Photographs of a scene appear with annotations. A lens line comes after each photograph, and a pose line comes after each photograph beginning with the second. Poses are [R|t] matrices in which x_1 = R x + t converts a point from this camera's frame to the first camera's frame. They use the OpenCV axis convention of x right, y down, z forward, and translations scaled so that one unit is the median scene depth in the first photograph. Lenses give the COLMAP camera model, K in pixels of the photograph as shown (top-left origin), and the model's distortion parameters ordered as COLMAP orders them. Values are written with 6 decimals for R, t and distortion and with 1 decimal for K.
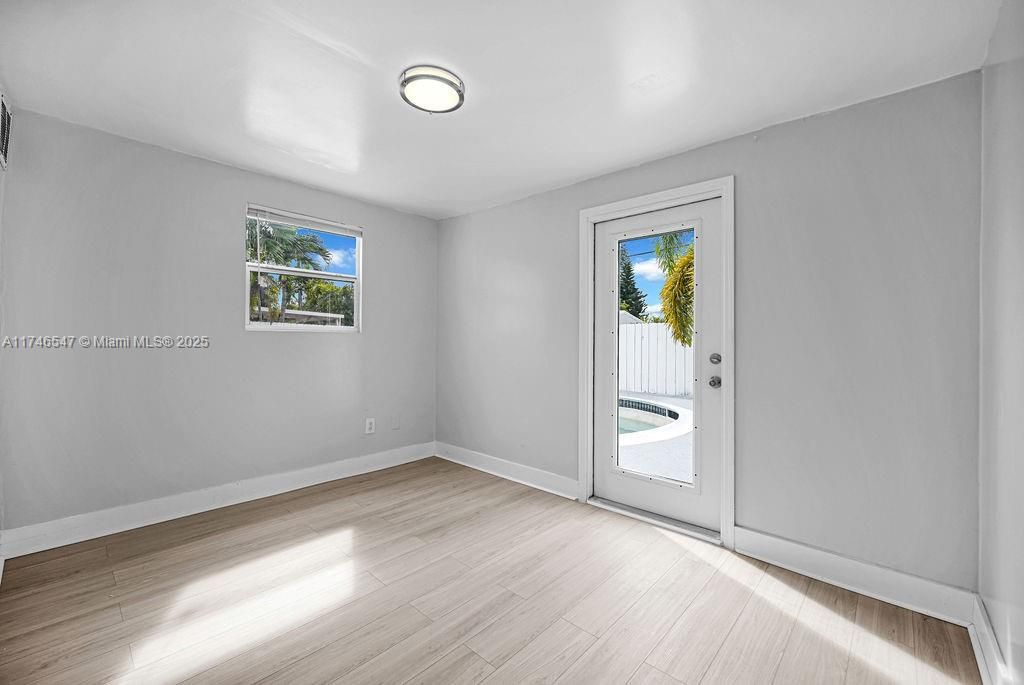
lens RADIAL K [[423.6, 0, 515.2], [0, 423.6, 339.8], [0, 0, 1]] dist [0.000397, -0.000169]
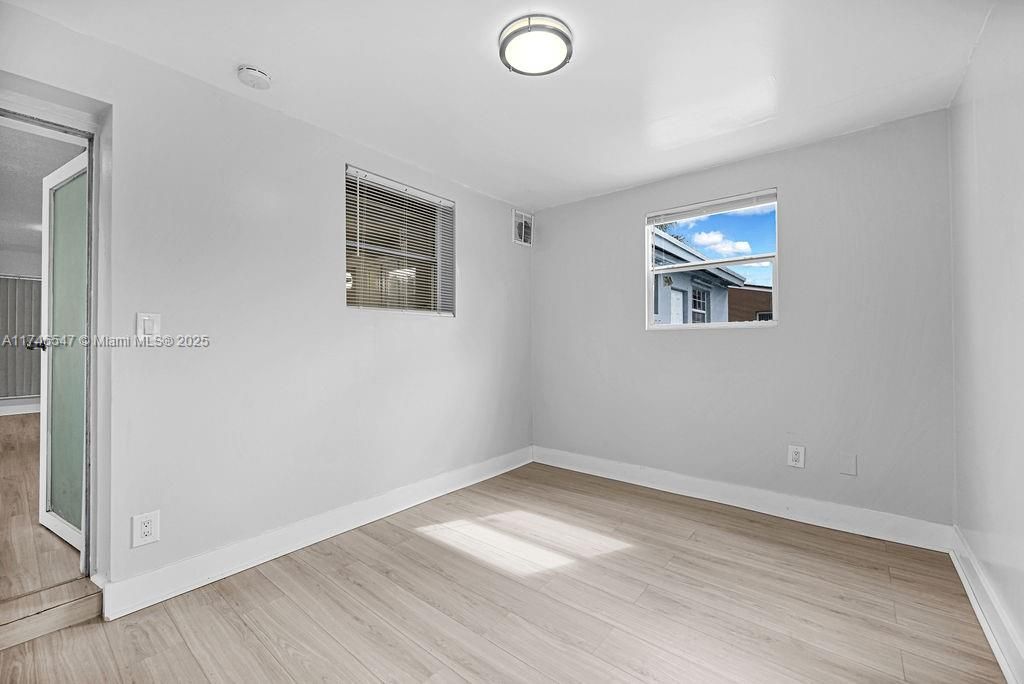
lens RADIAL K [[423.6, 0, 515.2], [0, 423.6, 339.3], [0, 0, 1]] dist [0.000397, -0.000169]
pose [[0.044113, -0.017502, -0.998873, 0.462198], [0.004257, 0.999841, -0.017331, 0.019995], [0.999017, -0.003488, 0.044180, 0.639250]]
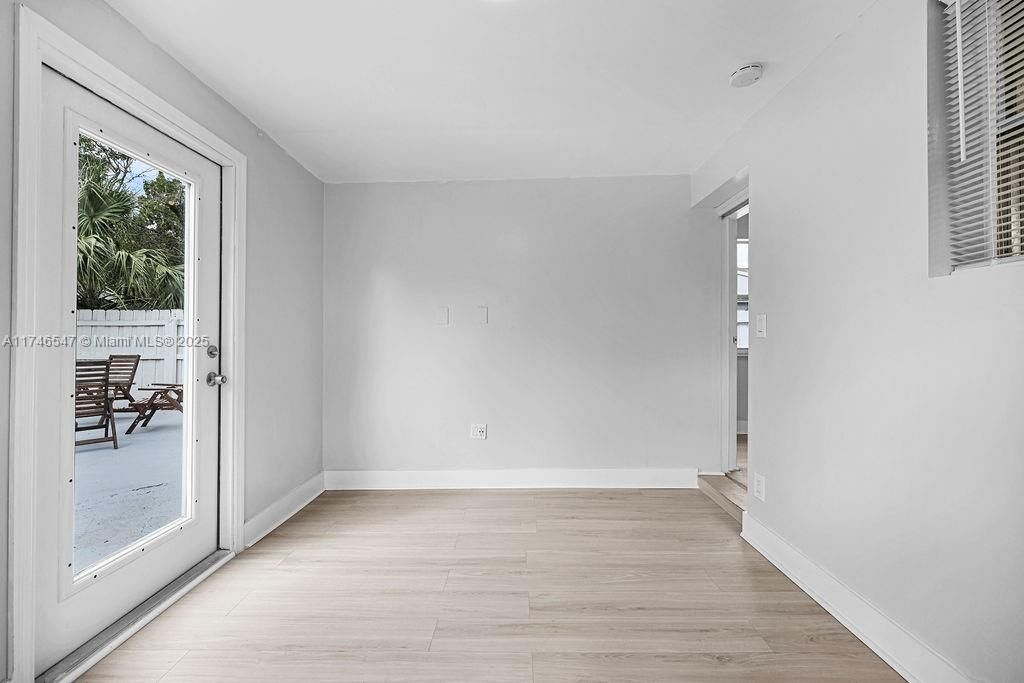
lens RADIAL K [[423.6, 0, 515.2], [0, 423.6, 338.8], [0, 0, 1]] dist [0.000397, -0.000169]
pose [[-0.661423, -0.013308, 0.749895, -0.504563], [-0.005348, 0.999901, 0.013027, 0.004458], [-0.749994, 0.004606, -0.661428, 0.988049]]
